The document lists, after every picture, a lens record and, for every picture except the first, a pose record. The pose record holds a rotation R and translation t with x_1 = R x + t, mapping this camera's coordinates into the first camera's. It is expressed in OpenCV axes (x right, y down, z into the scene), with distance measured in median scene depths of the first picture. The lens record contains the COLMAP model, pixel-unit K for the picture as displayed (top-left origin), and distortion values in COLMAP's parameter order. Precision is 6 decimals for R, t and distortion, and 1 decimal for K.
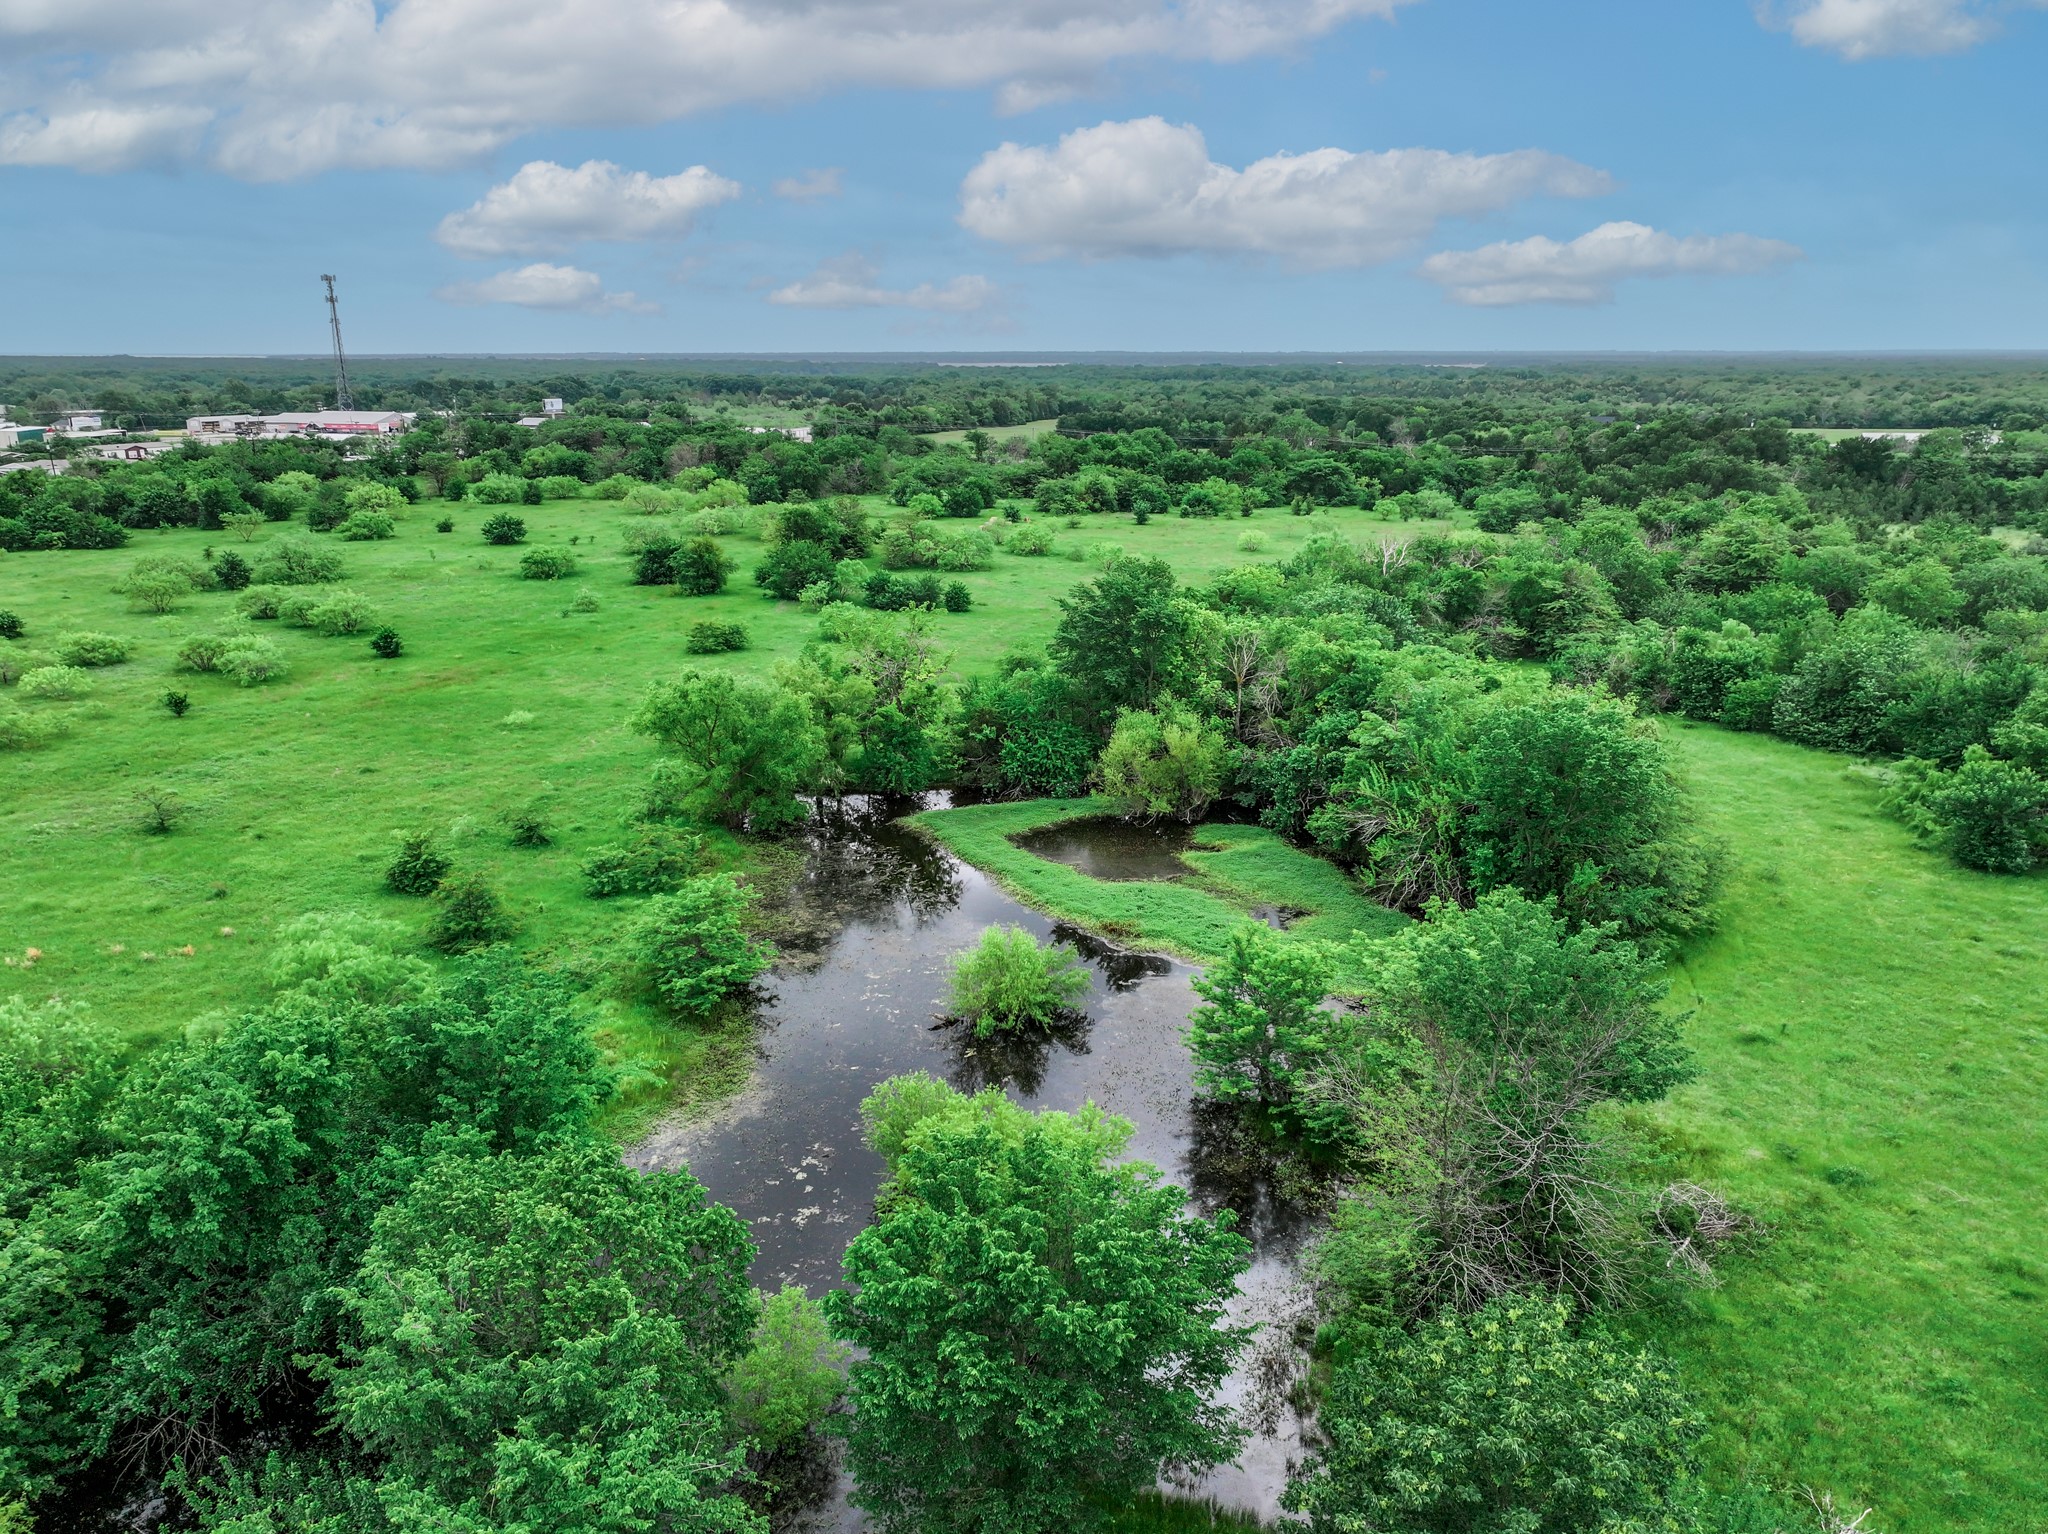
lens RADIAL K [[1456.6, 0, 1029.5], [0, 1456.6, 759.9], [0, 0, 1]] dist [0.007909, 0.003963]
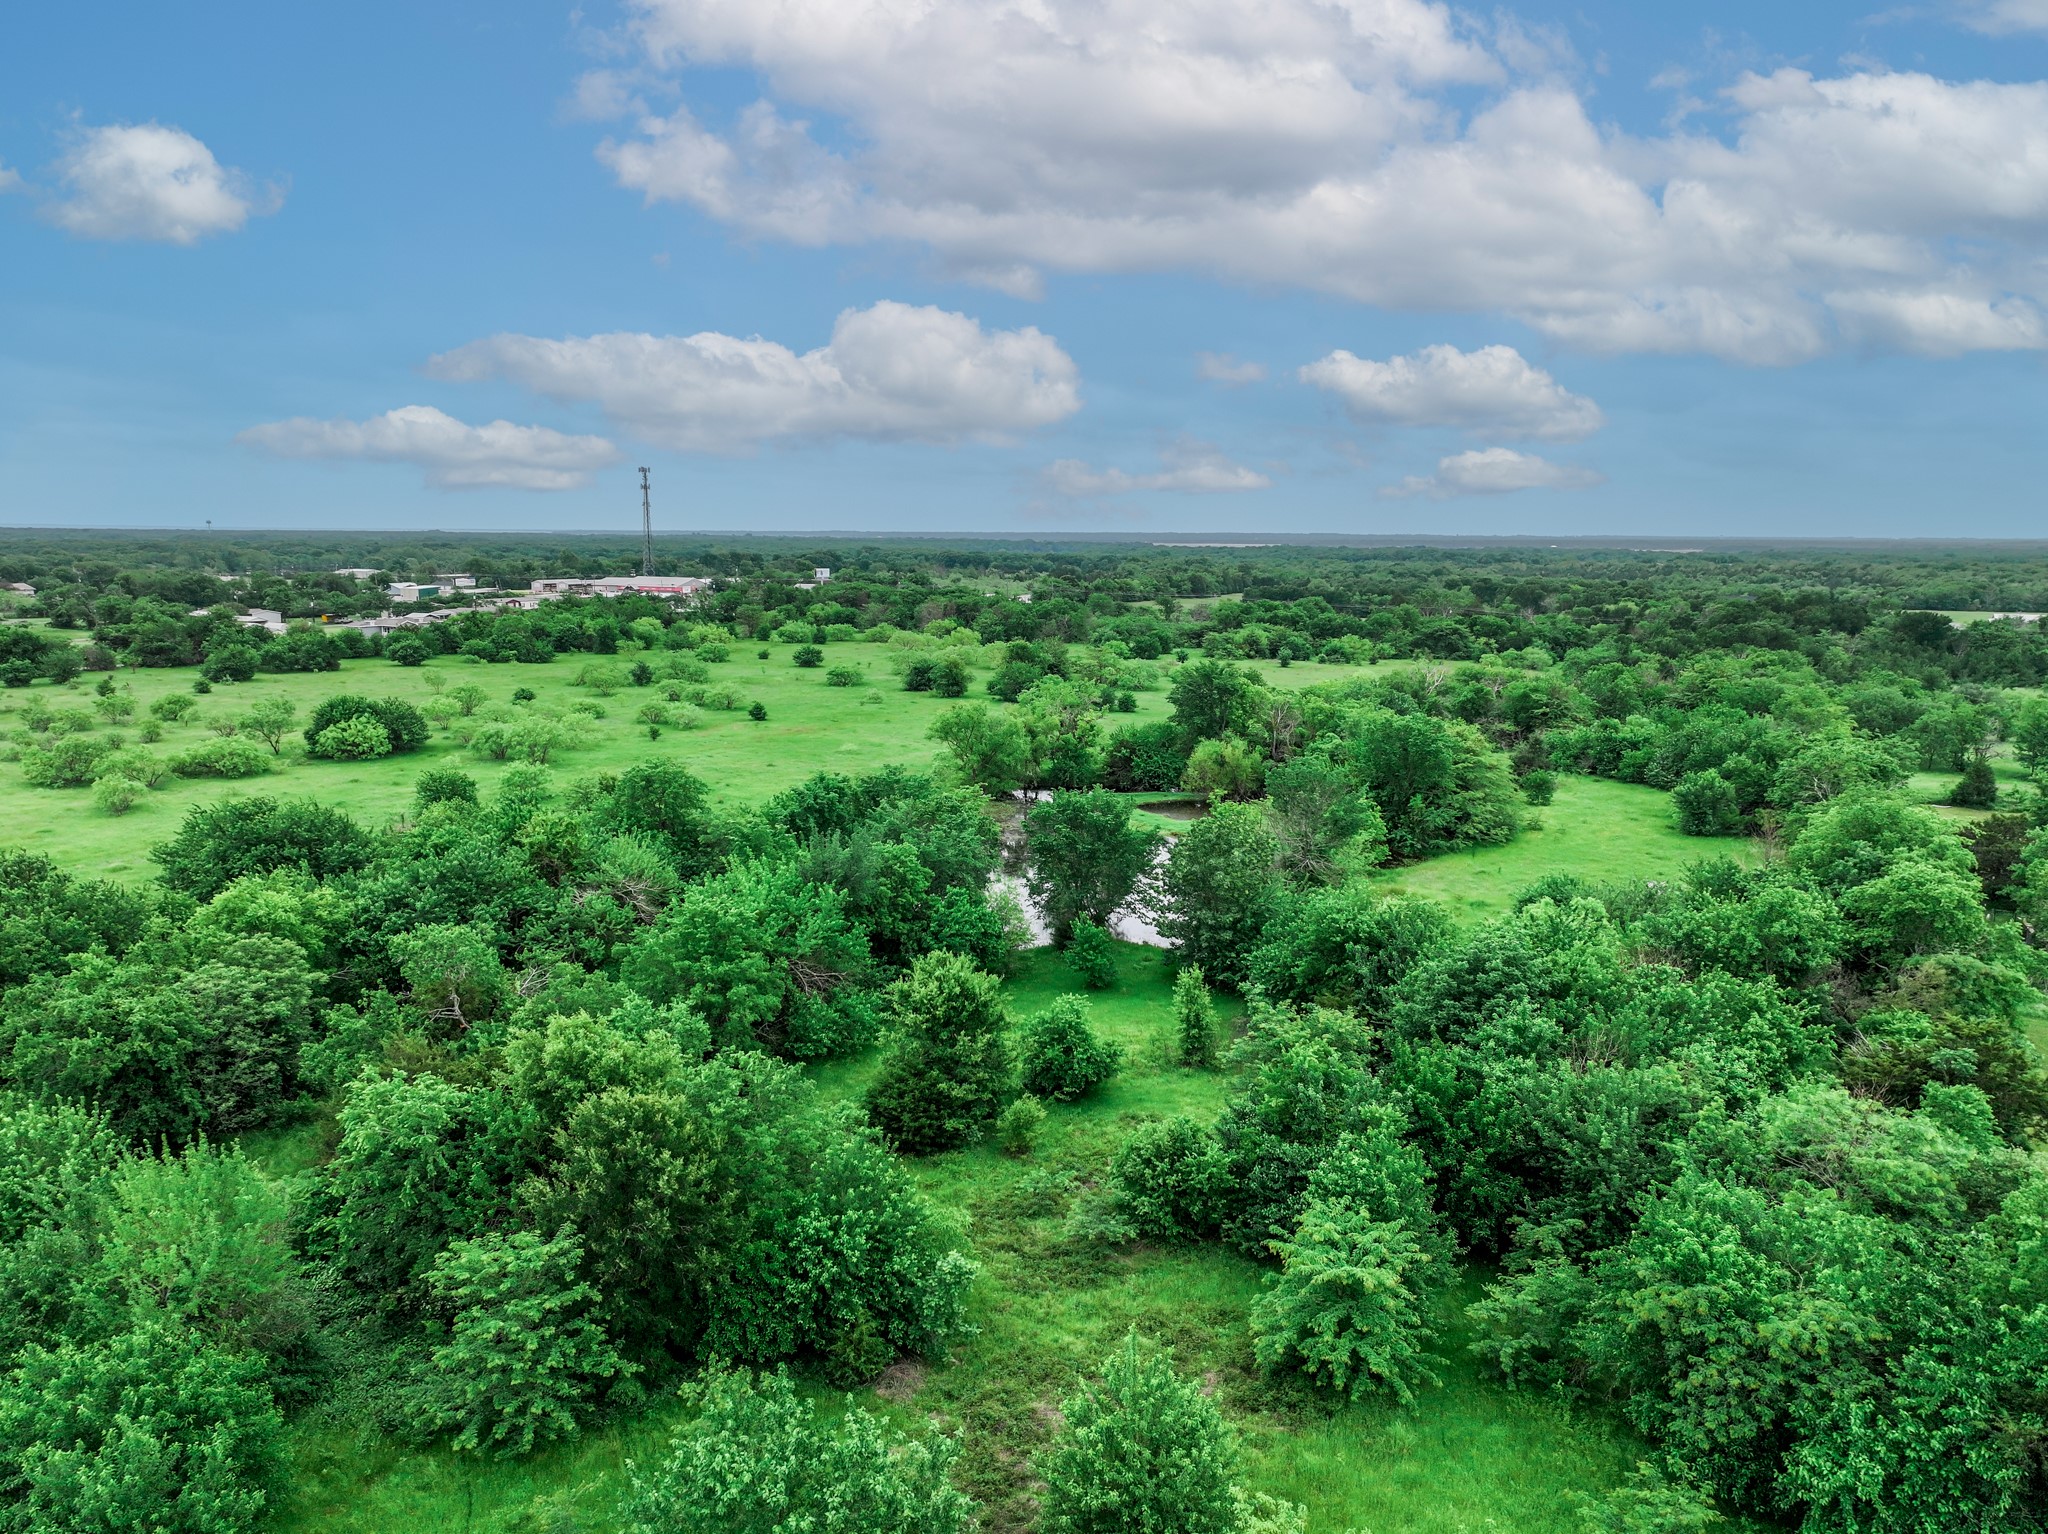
lens RADIAL K [[1456.6, 0, 1022.0], [0, 1456.6, 769.6], [0, 0, 1]] dist [0.007909, 0.003963]
pose [[0.988391, 0.033105, -0.148283, 0.037338], [-0.049400, 0.992967, -0.107588, 0.067077], [0.143678, 0.113664, 0.983075, -0.243595]]
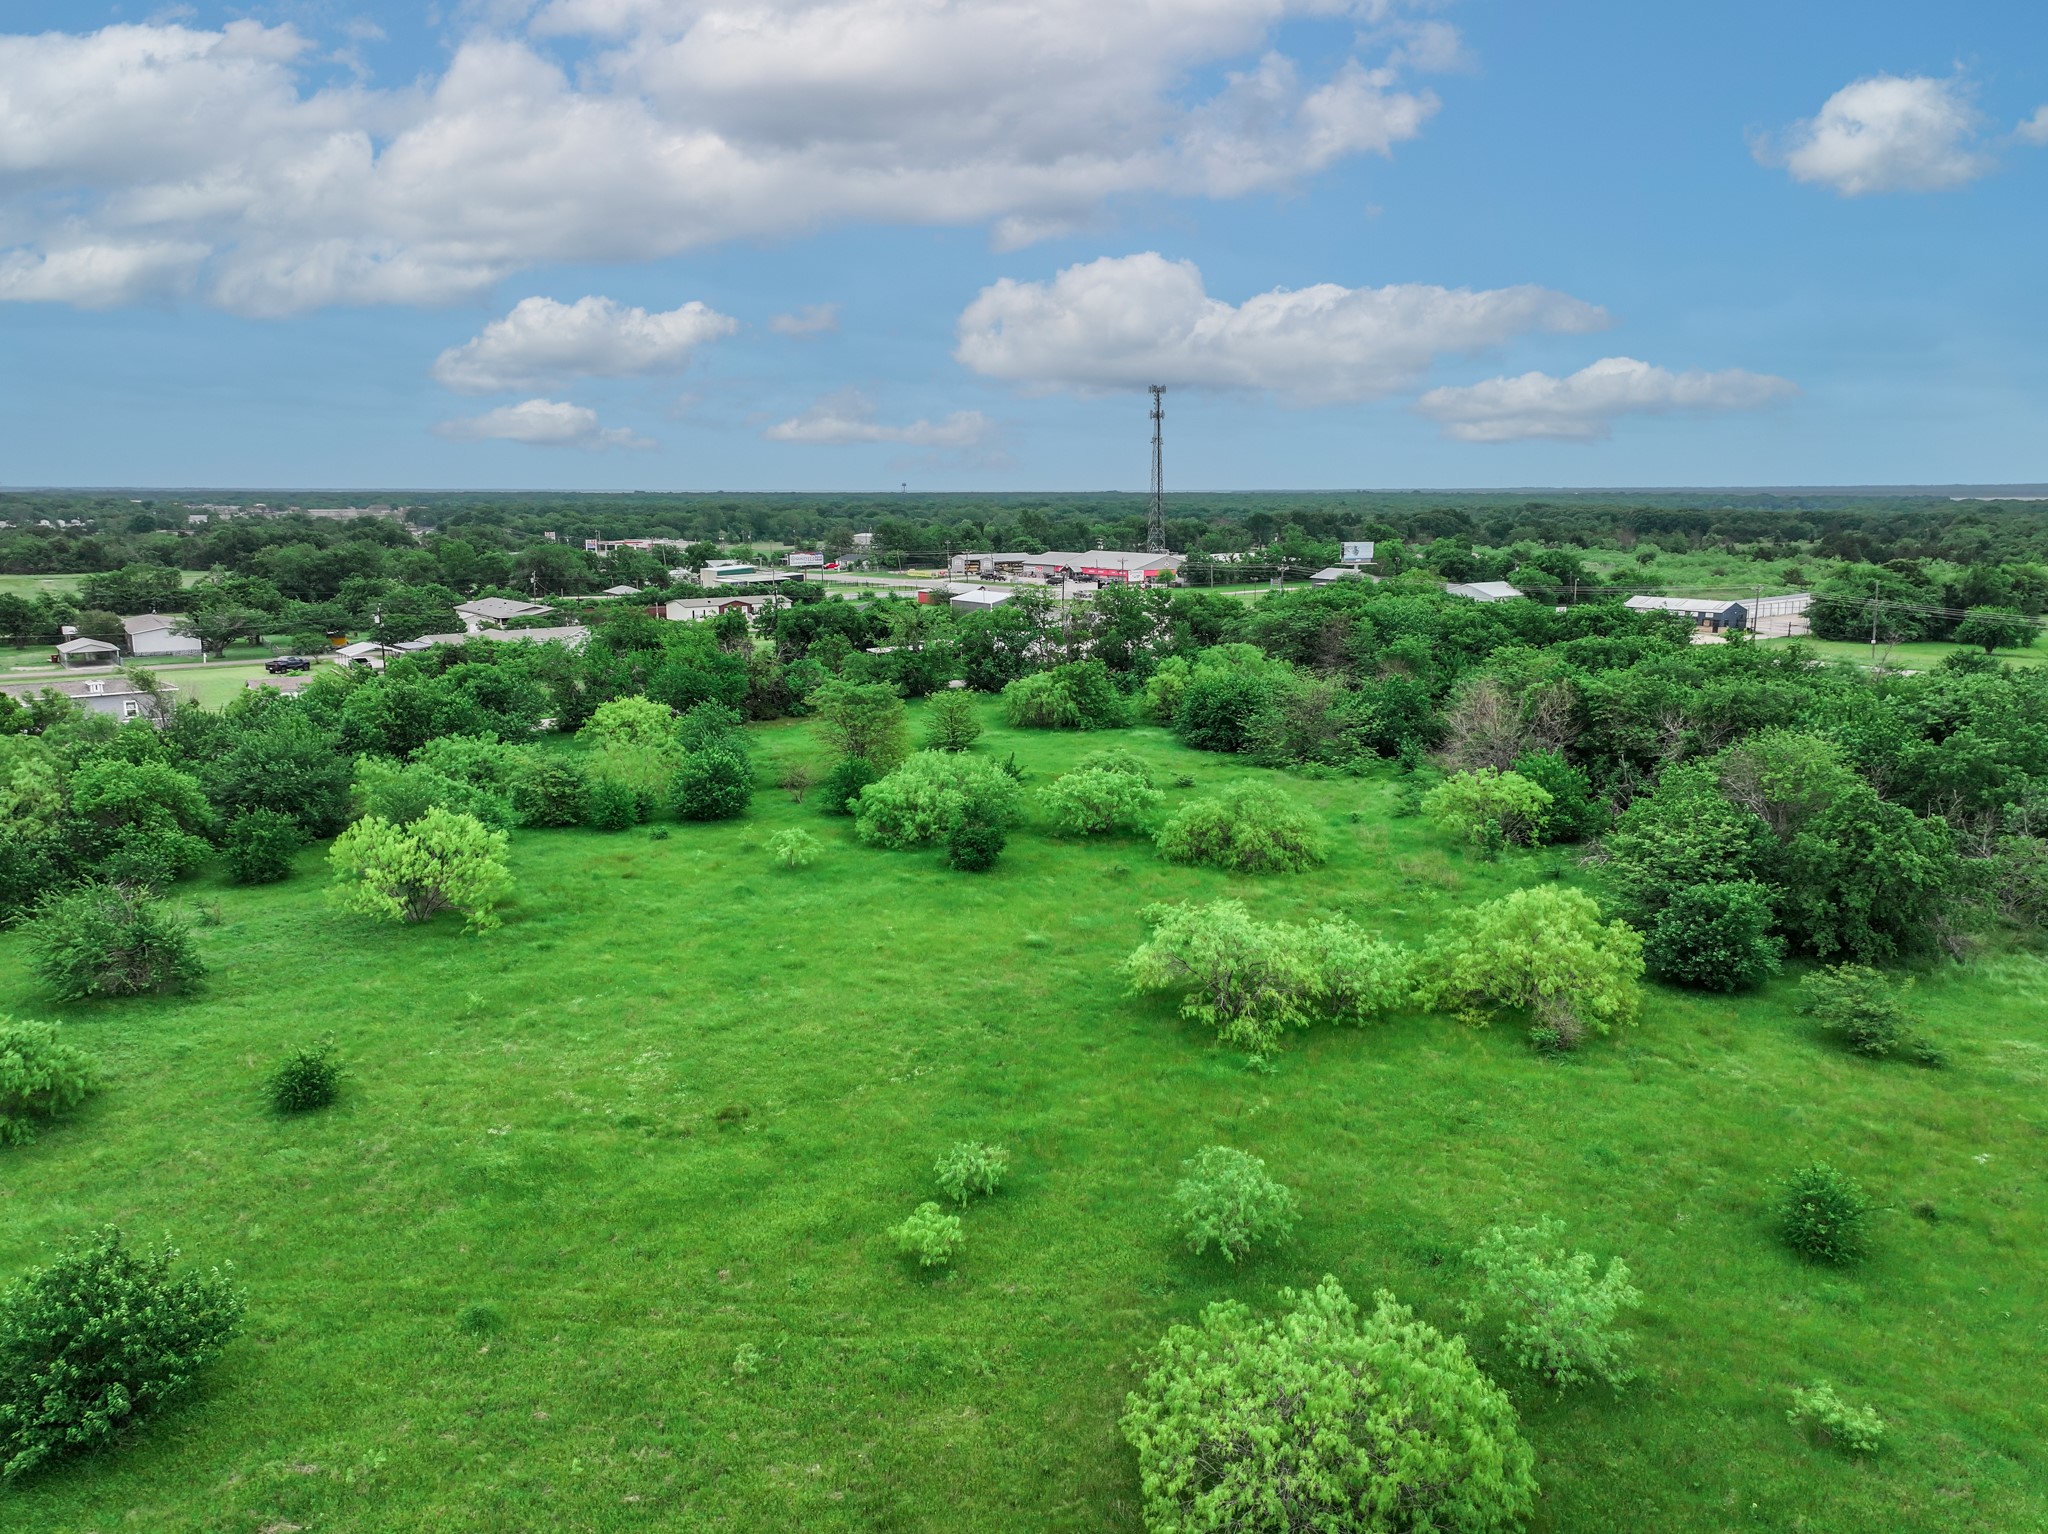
lens RADIAL K [[1456.6, 0, 1024.4], [0, 1456.6, 775.2], [0, 0, 1]] dist [0.007909, 0.003963]
pose [[0.821110, 0.109863, -0.560097, -0.125169], [-0.153056, 0.987743, -0.030636, -0.166705], [0.549866, 0.110882, 0.827860, 0.640523]]
